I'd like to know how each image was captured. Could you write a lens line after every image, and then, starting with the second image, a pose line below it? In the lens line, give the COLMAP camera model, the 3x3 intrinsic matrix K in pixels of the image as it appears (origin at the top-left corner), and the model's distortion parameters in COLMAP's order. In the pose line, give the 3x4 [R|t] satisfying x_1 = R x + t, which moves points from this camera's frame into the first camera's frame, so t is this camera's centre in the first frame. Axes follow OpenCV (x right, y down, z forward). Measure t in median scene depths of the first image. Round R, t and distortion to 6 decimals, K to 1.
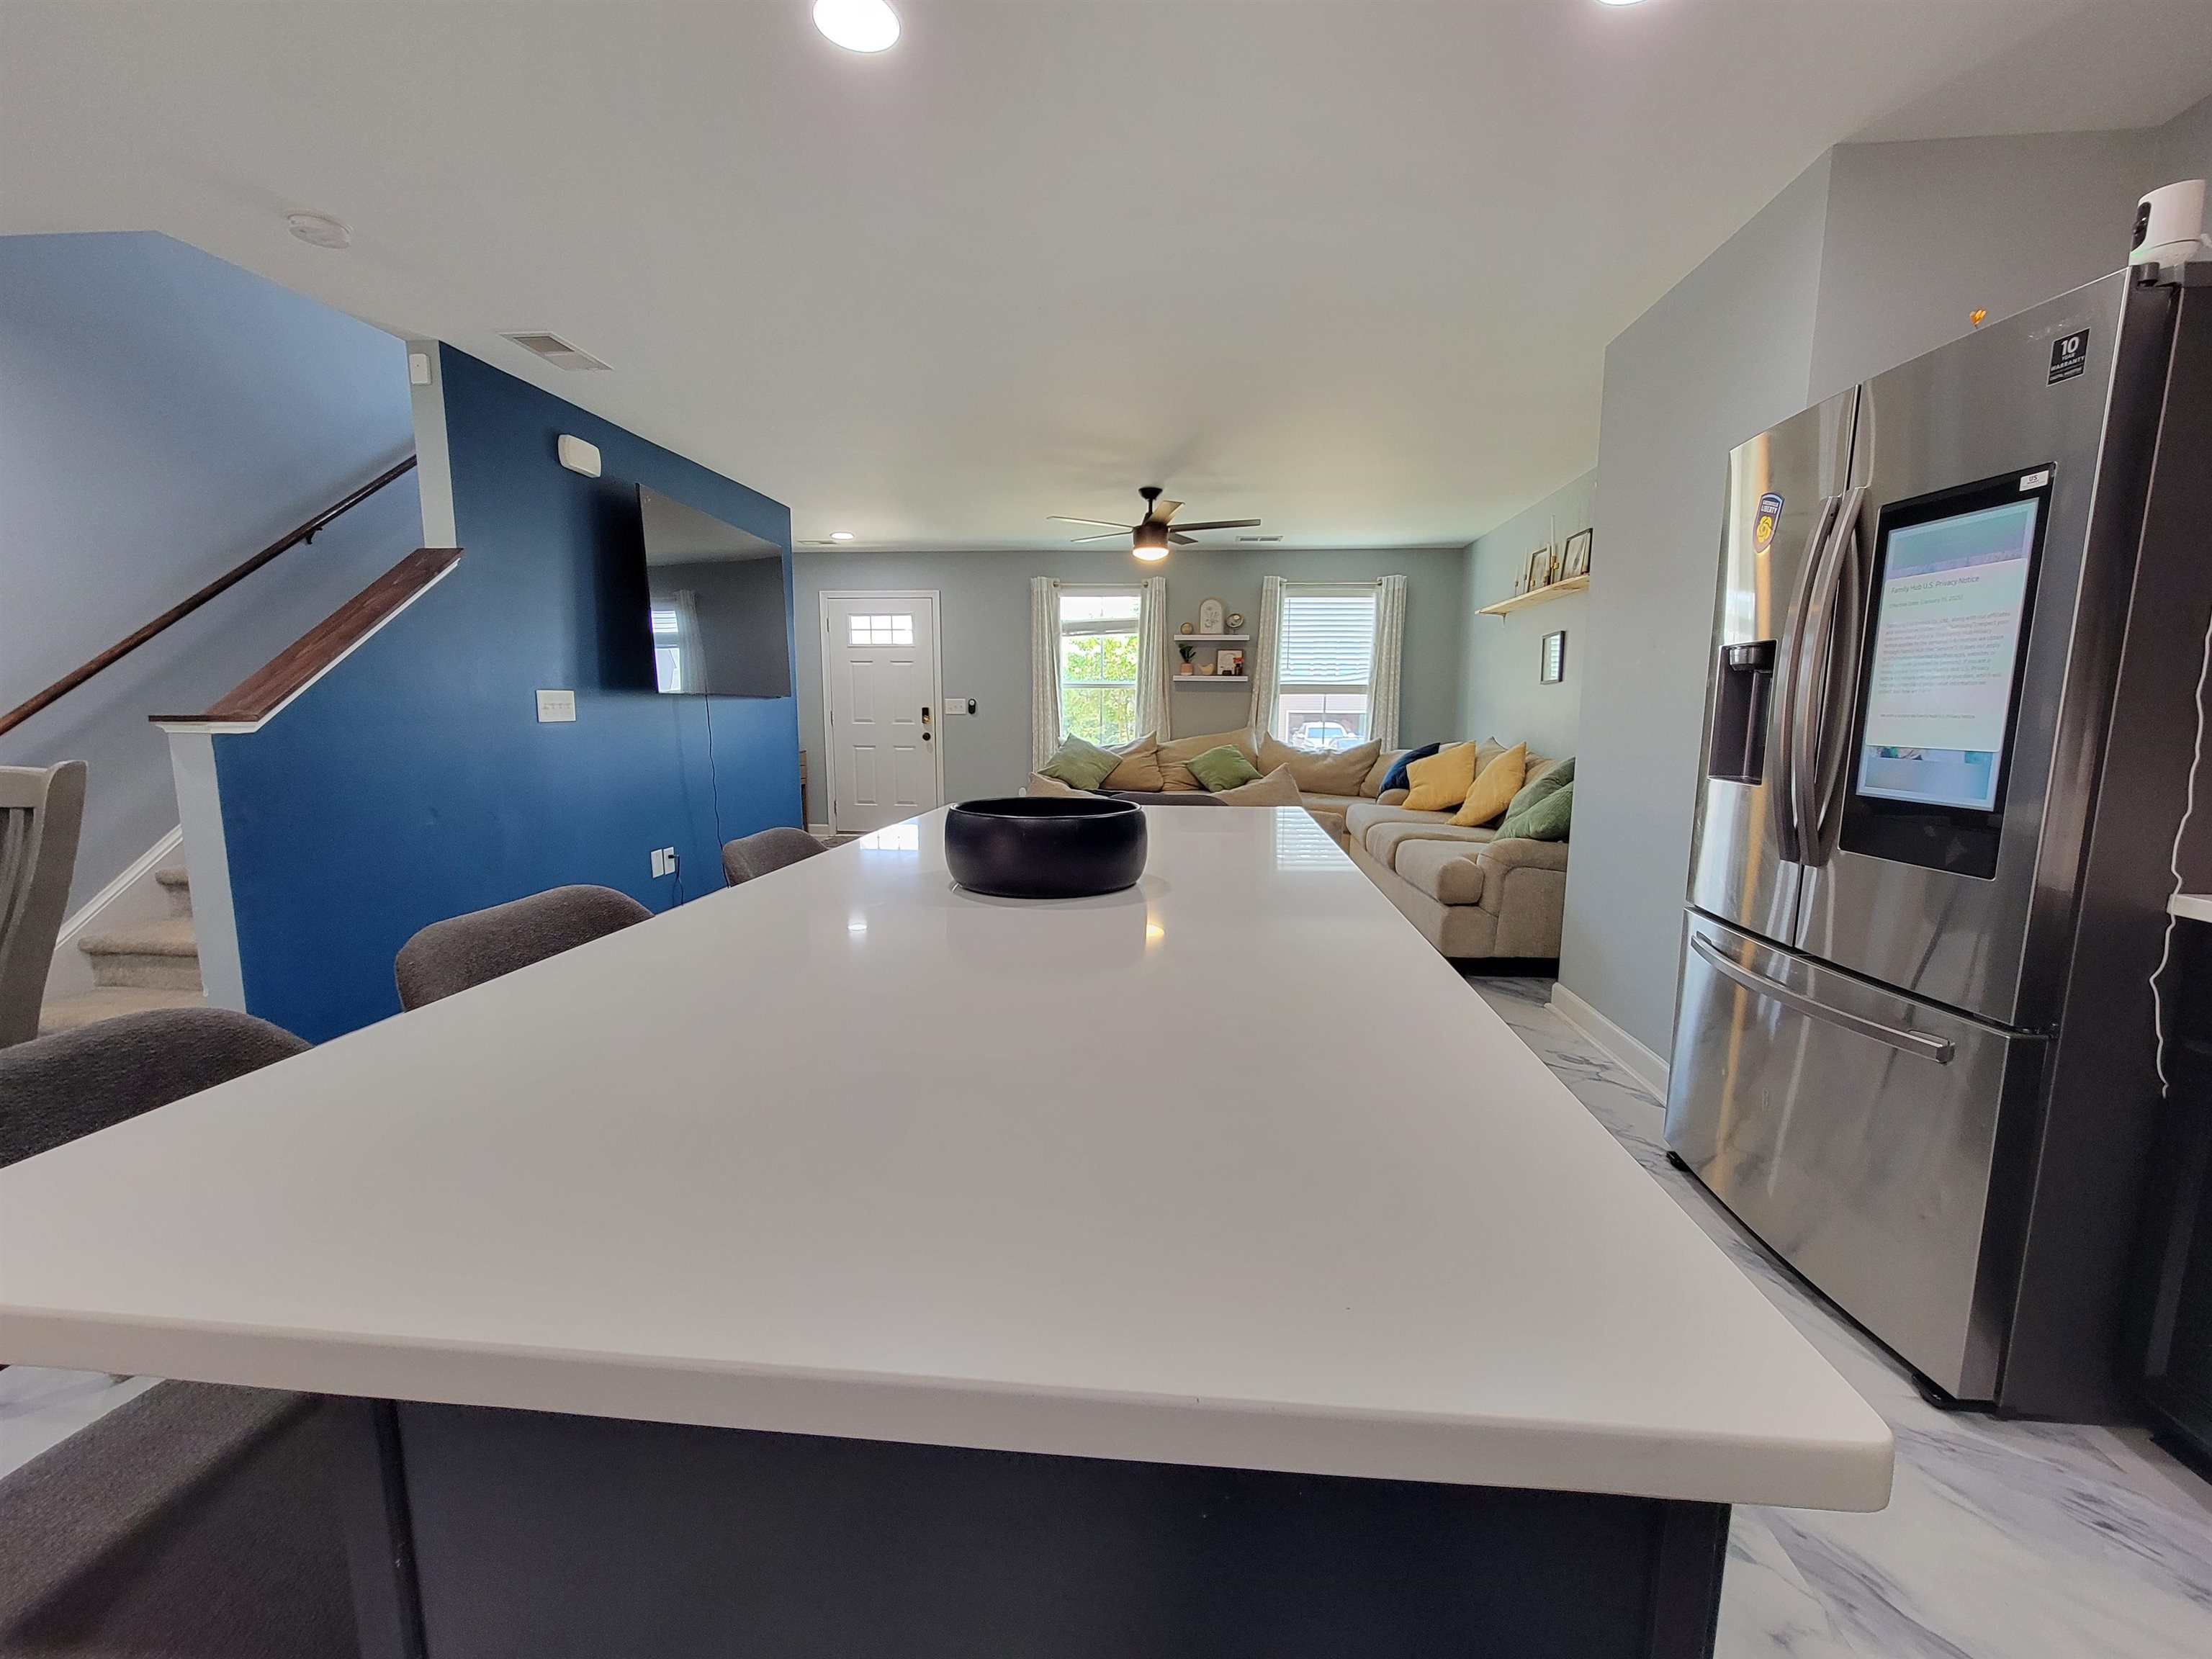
lens RADIAL K [[911.7, 0, 1106.0], [0, 911.7, 829.5], [0, 0, 1]] dist [-0.000041, 0.003364]
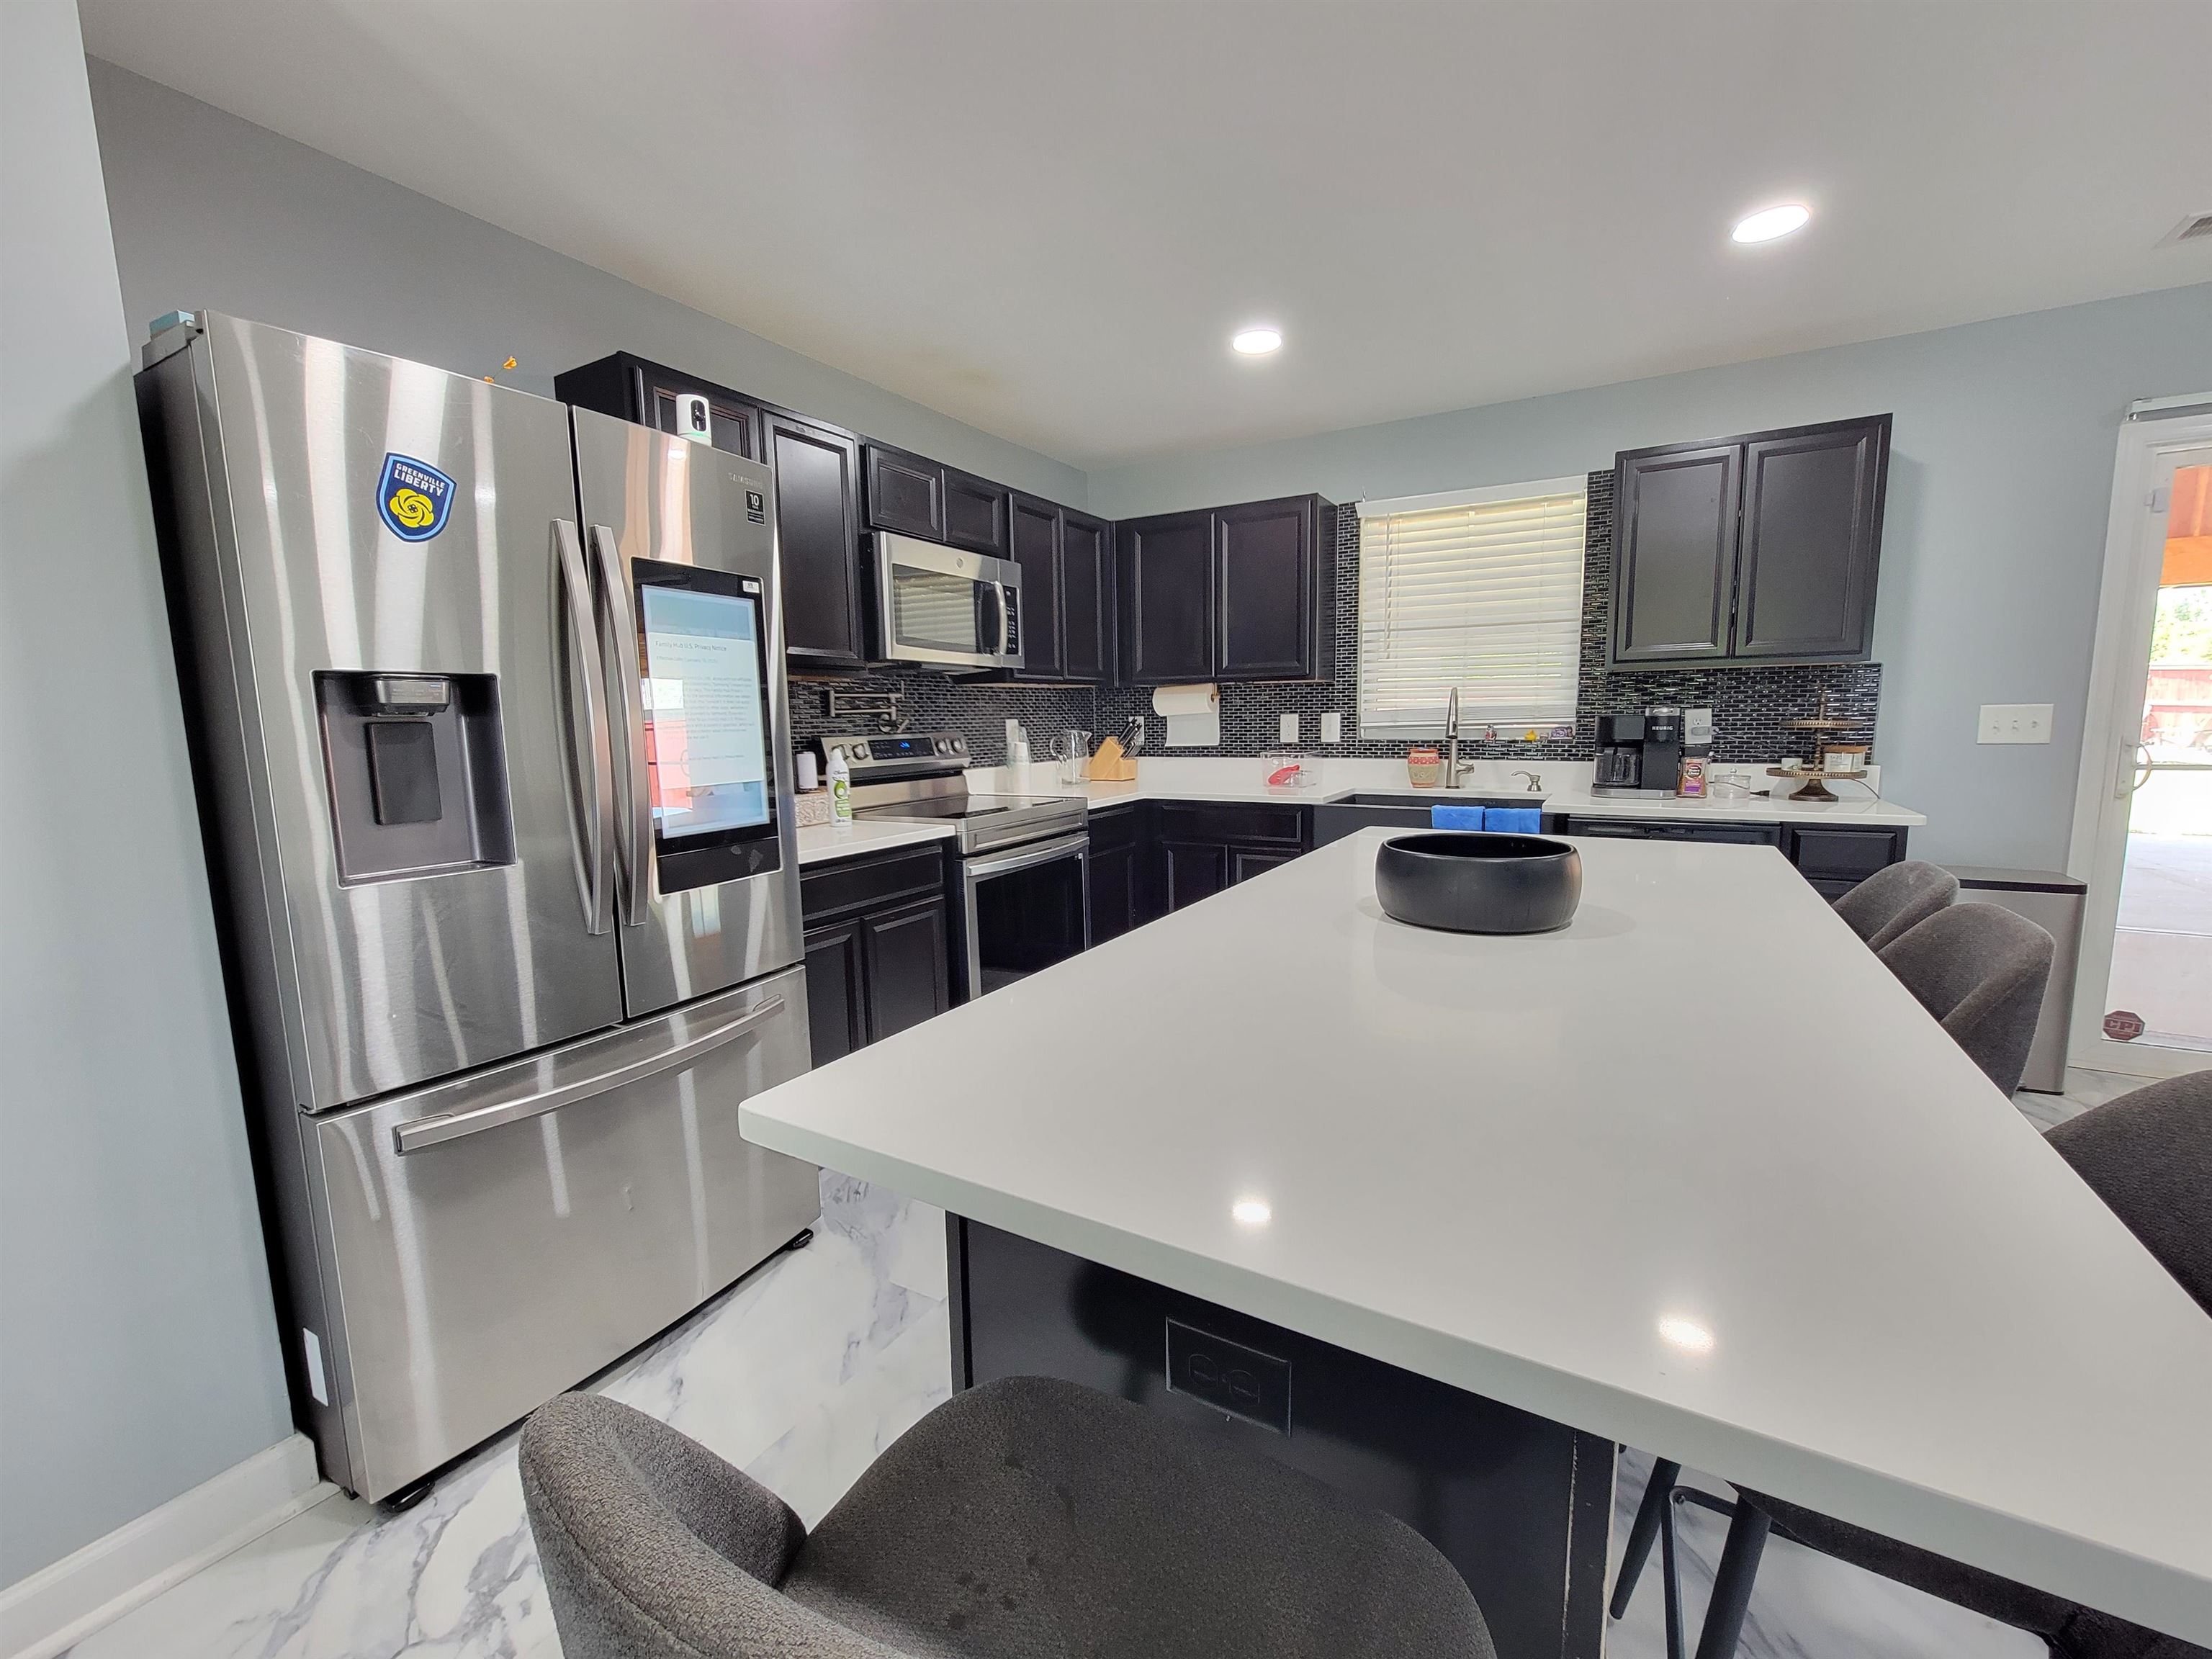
lens RADIAL K [[885.3, 0, 1110.2], [0, 885.3, 833.3], [0, 0, 1]] dist [-0.000834, 0.000096]
pose [[-0.911081, -0.046192, 0.409632, -0.010434], [0.067096, 0.963834, 0.257918, -0.062025], [-0.406731, 0.262469, -0.875031, 0.385670]]
